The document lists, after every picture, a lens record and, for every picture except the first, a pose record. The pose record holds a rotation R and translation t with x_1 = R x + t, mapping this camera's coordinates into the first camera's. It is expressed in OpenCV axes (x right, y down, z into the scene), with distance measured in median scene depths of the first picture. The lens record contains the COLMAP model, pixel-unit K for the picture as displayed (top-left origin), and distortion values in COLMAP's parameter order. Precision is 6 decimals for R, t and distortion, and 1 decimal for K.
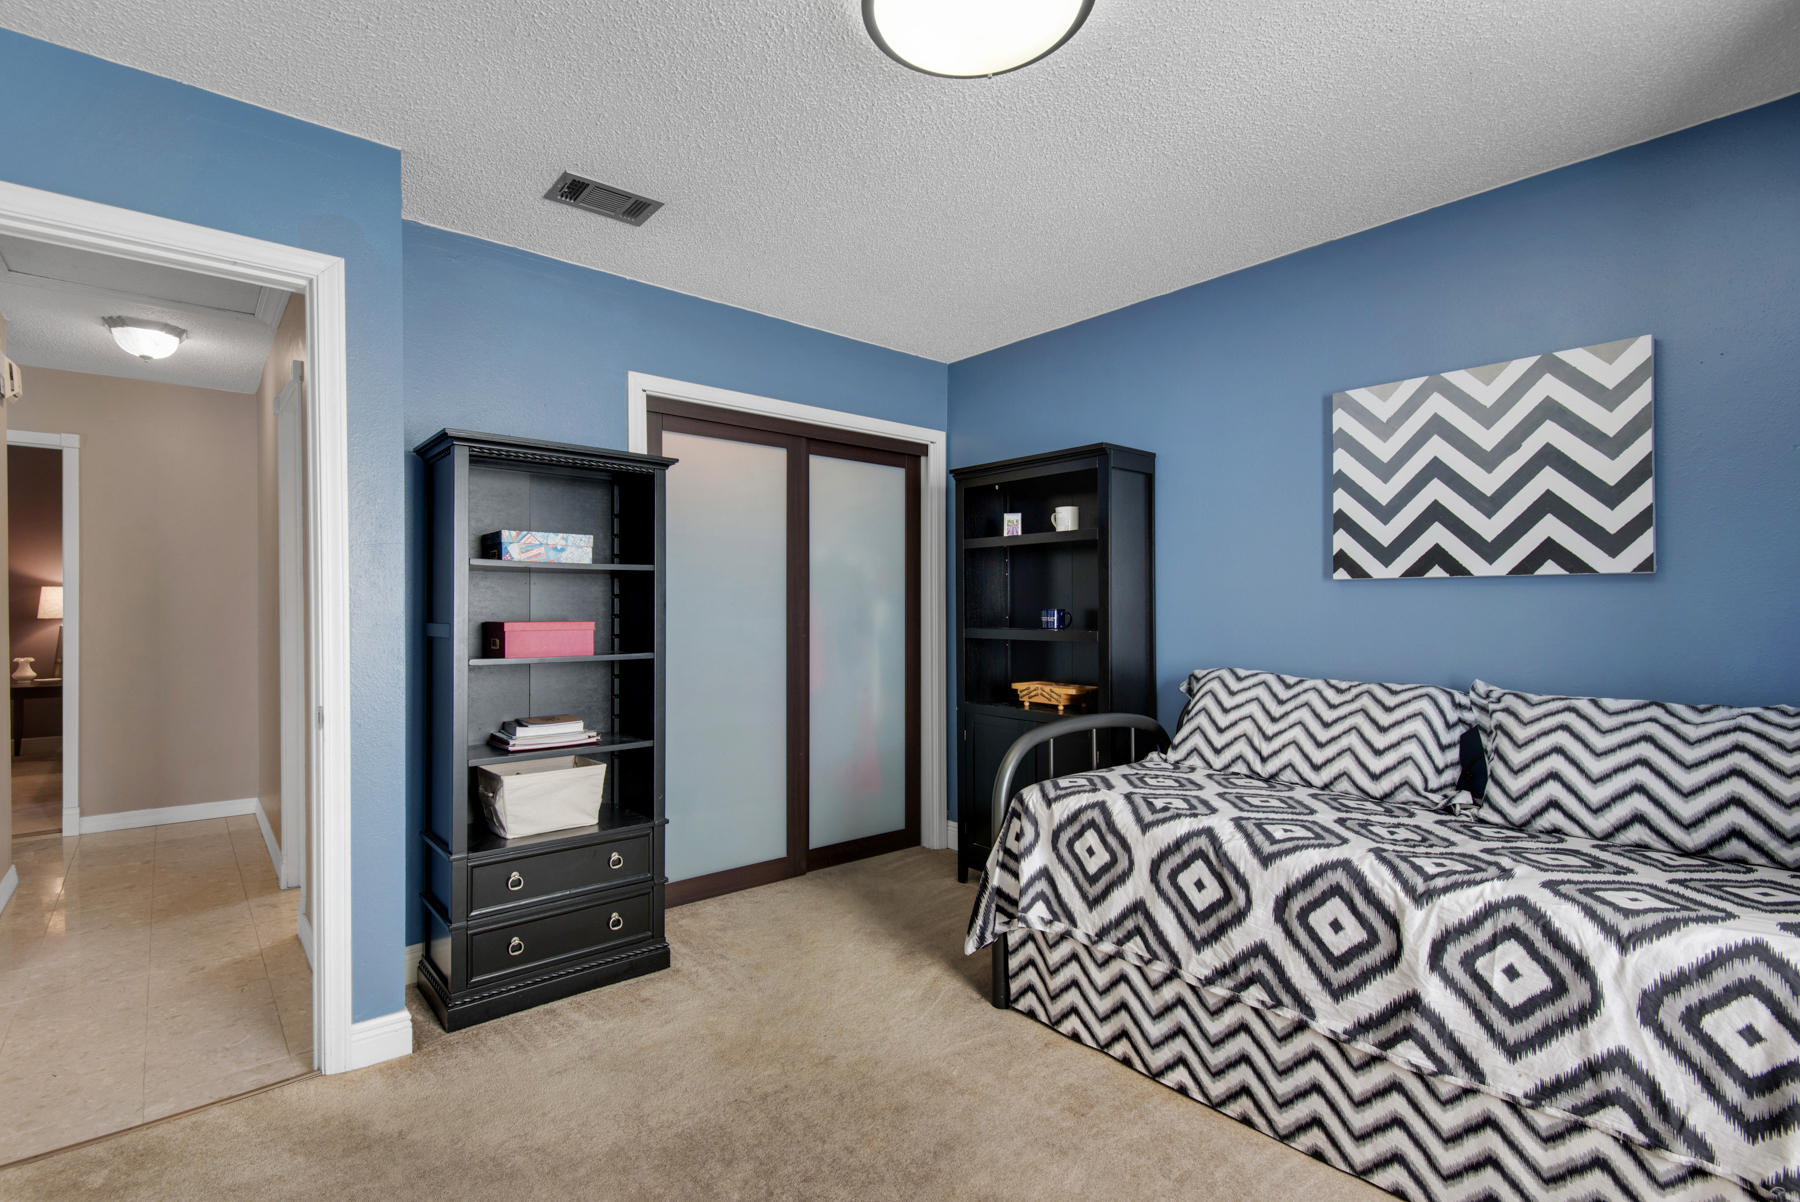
lens RADIAL K [[813.7, 0, 900.0], [0, 813.7, 601.0], [0, 0, 1]] dist [0.028015, -0.015373]
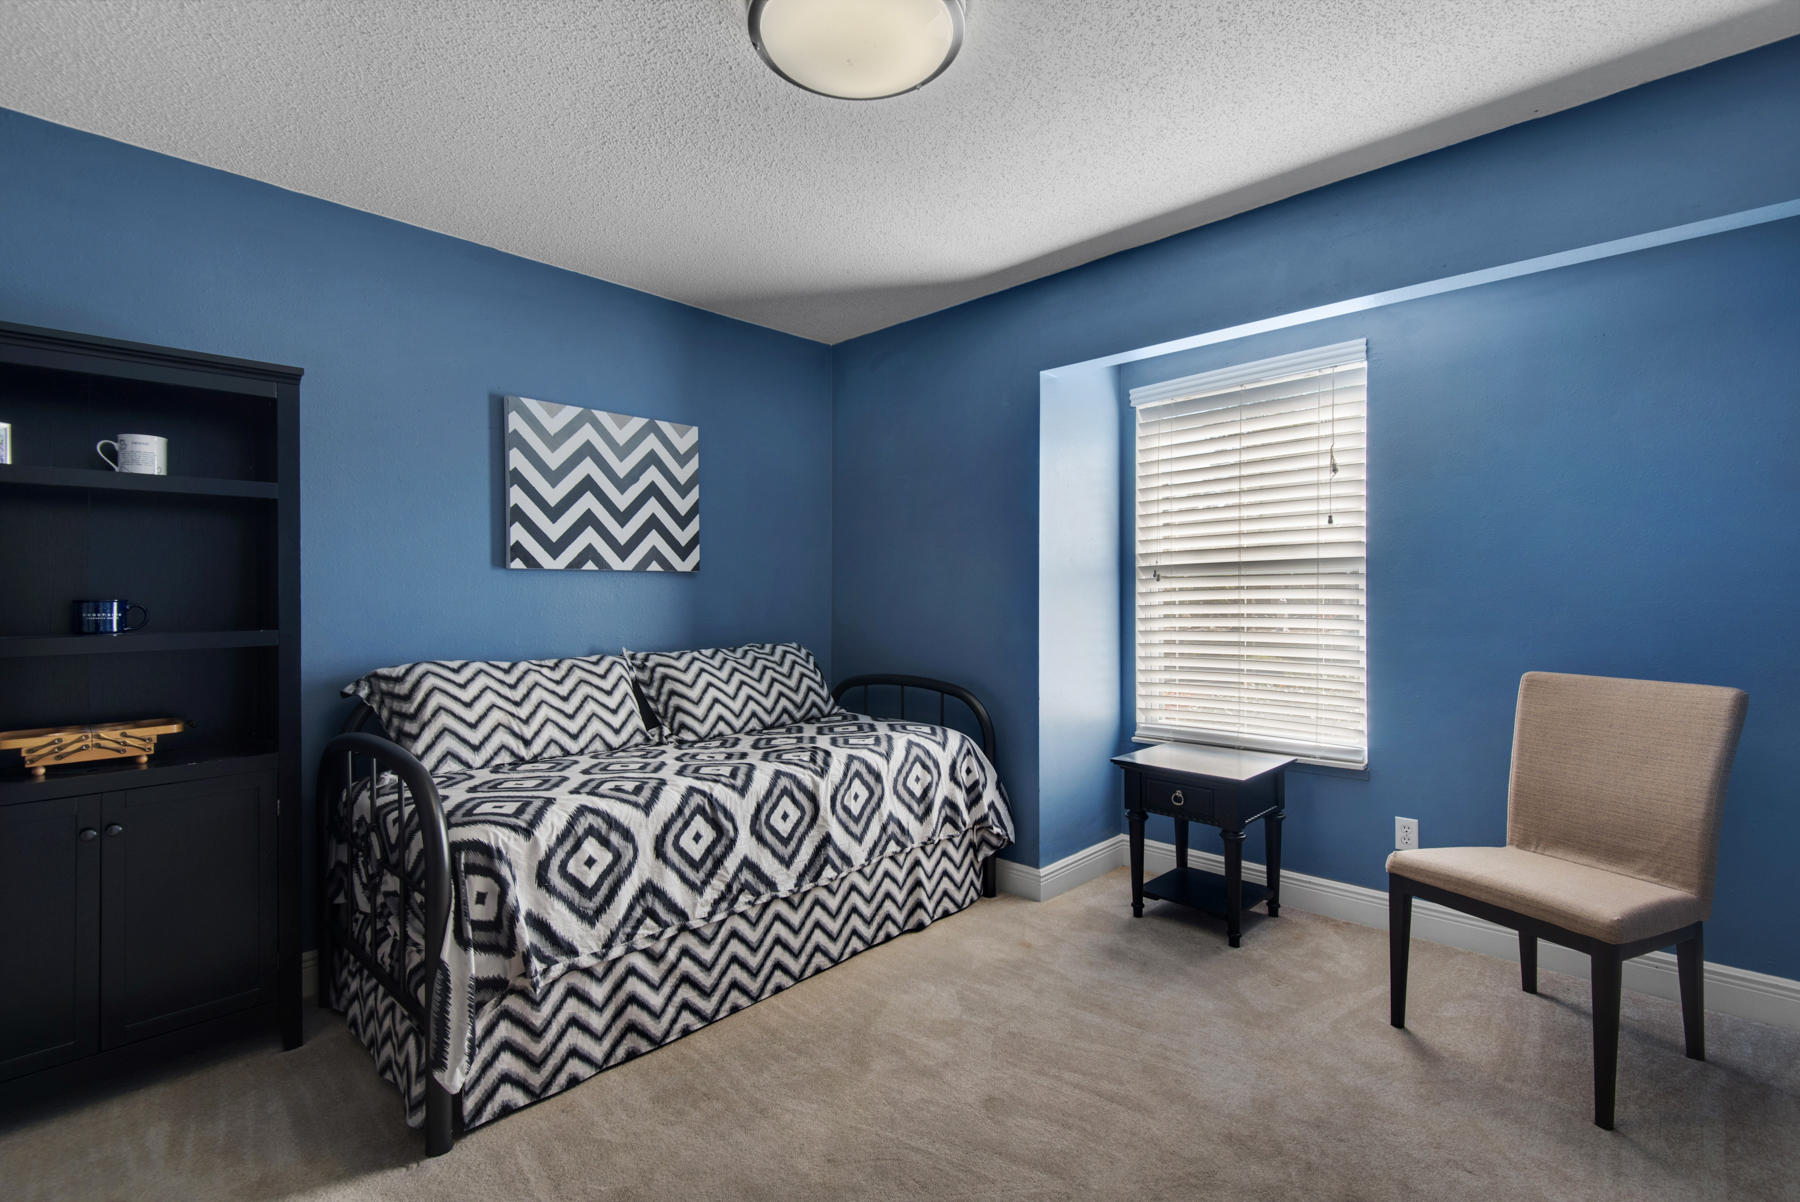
lens RADIAL K [[793.2, 0, 846.9], [0, 793.2, 588.9], [0, 0, 1]] dist [0.002557, -0.000063]
pose [[-0.050301, 0.008233, 0.998700, -0.687765], [0.003265, 0.999962, -0.008079, 0.013288], [-0.998729, 0.002855, -0.050326, 0.789671]]
